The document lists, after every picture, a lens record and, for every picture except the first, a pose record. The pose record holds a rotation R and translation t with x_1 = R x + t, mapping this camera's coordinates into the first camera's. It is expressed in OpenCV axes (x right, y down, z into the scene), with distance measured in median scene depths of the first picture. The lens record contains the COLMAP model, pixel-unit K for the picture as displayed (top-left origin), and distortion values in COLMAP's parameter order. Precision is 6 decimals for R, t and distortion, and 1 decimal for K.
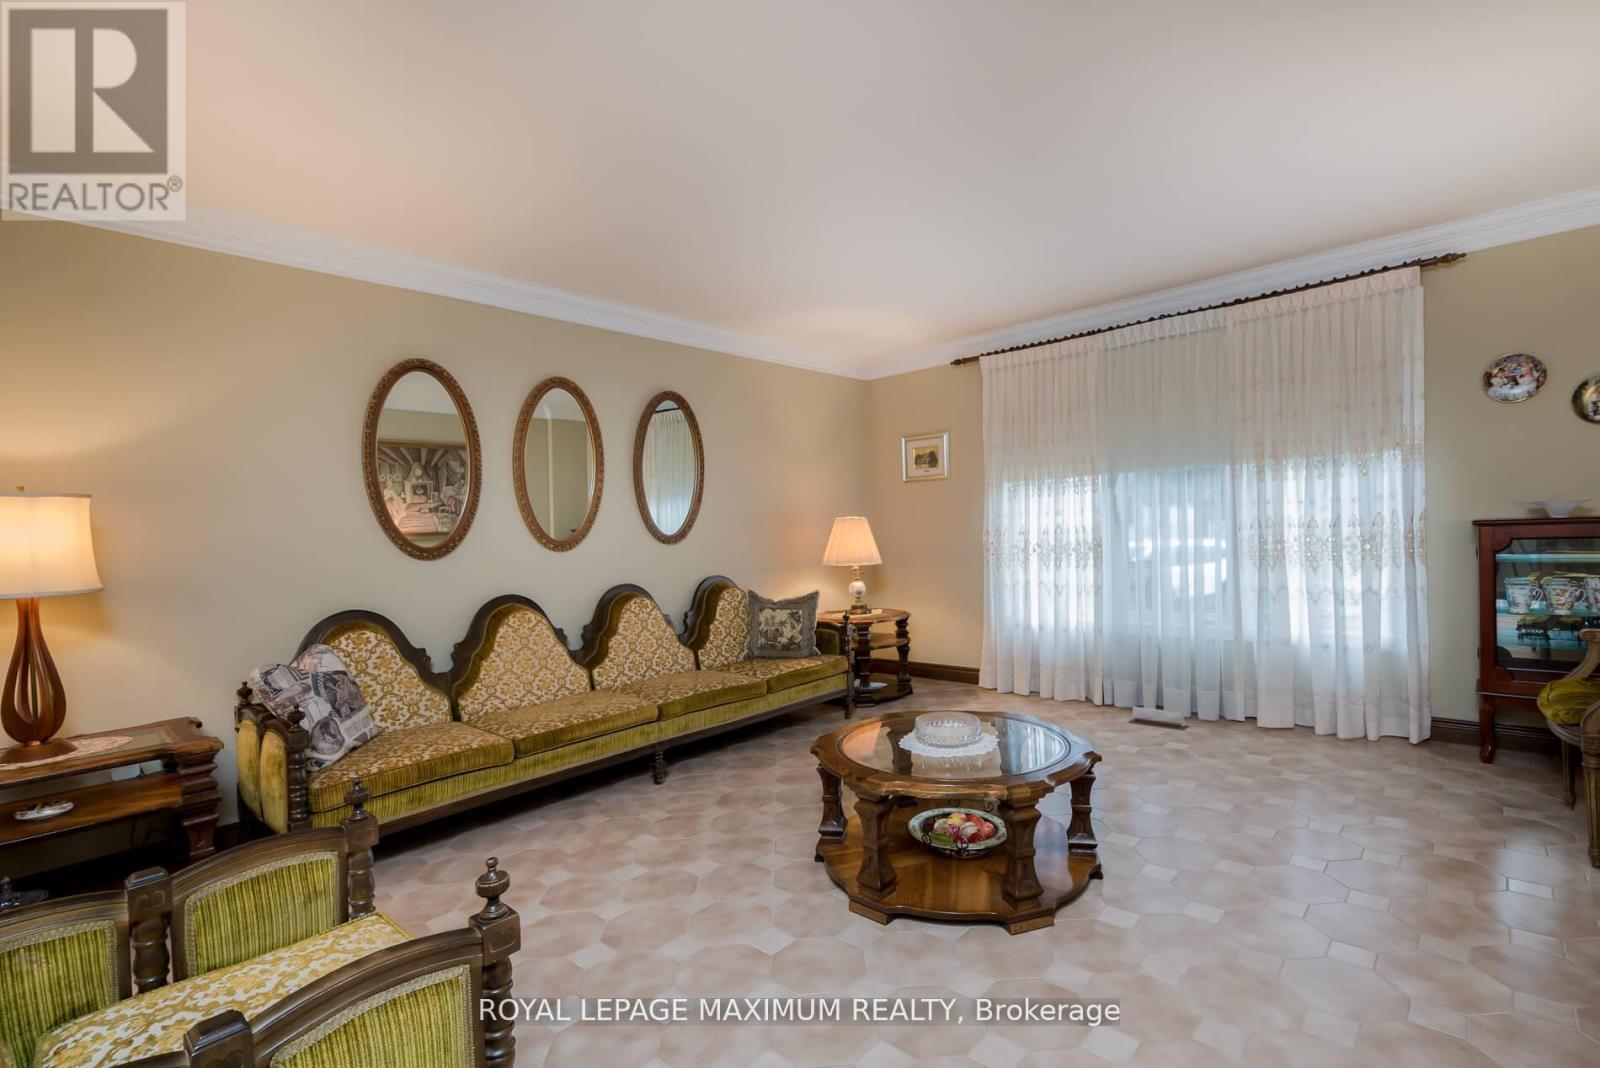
lens RADIAL K [[727.0, 0, 806.7], [0, 727.0, 545.8], [0, 0, 1]] dist [0.013118, 0.000085]
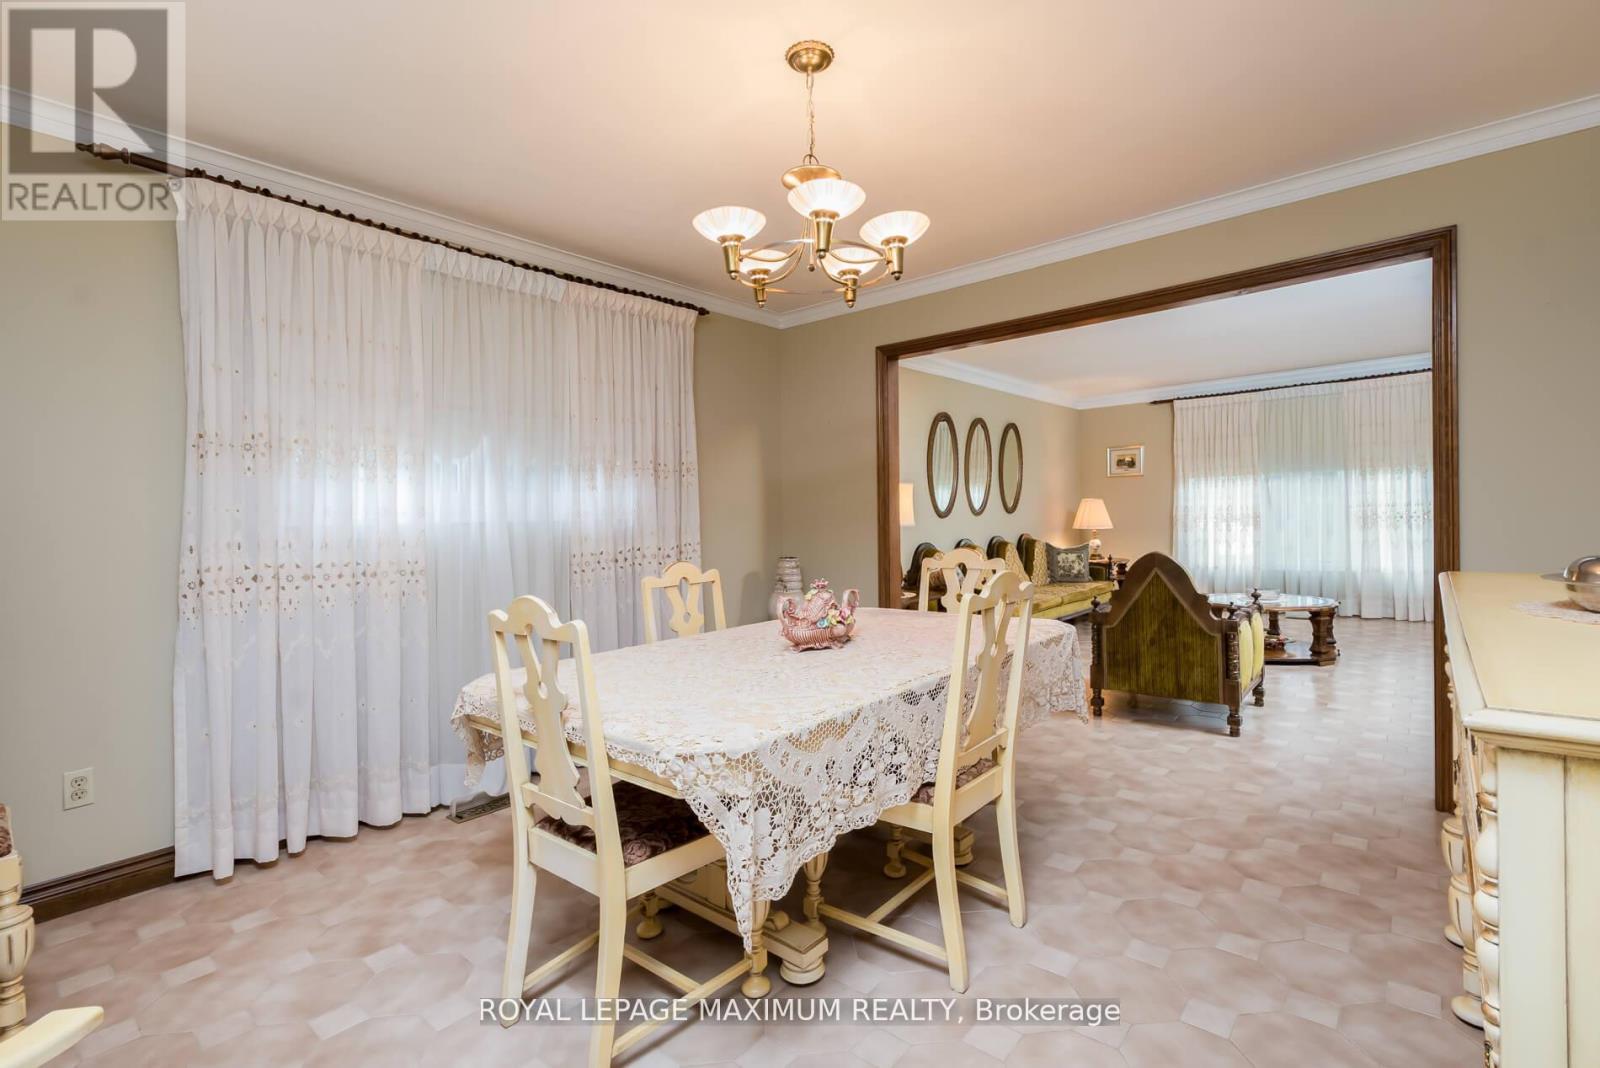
lens RADIAL K [[727.0, 0, 797.9], [0, 727.0, 524.2], [0, 0, 1]] dist [0.013118, 0.000085]
pose [[0.999789, 0.006860, 0.019357, -0.721790], [-0.006709, 0.999946, -0.007893, 0.038062], [-0.019410, 0.007761, 0.999781, -0.691283]]
